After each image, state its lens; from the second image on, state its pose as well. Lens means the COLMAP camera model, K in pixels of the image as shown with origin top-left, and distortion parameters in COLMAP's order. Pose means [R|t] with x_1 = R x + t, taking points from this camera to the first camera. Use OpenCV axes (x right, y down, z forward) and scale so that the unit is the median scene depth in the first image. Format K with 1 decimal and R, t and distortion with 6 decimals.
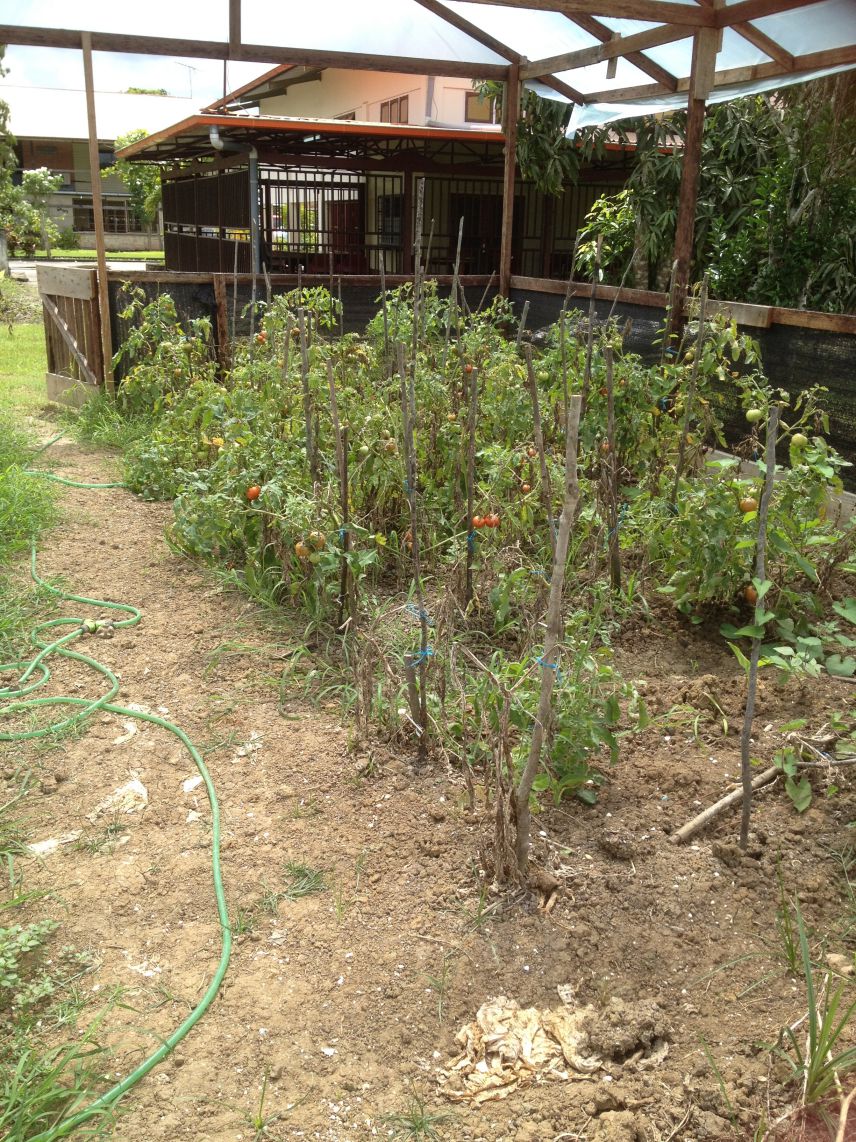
lens RADIAL K [[1099.1, 0, 428.8], [0, 1099.1, 575.8], [0, 0, 1]] dist [0.134850, -0.297818]
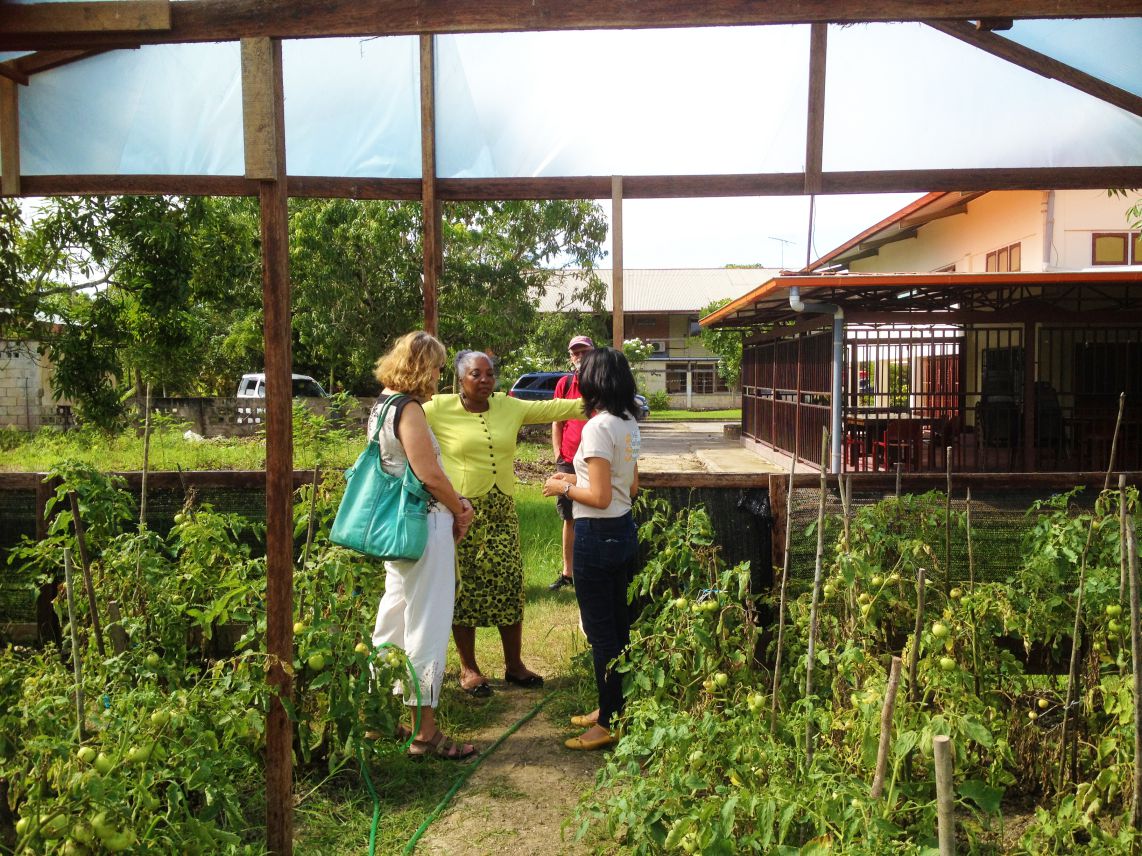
lens RADIAL K [[1099.1, 0, 571.0], [0, 1099.1, 428.0], [0, 0, 1]] dist [0.134850, -0.297818]
pose [[0.925544, -0.015505, -0.378322, -0.016911], [-0.082971, 0.966573, -0.242597, -0.044487], [0.369438, 0.255924, 0.893319, 0.117419]]
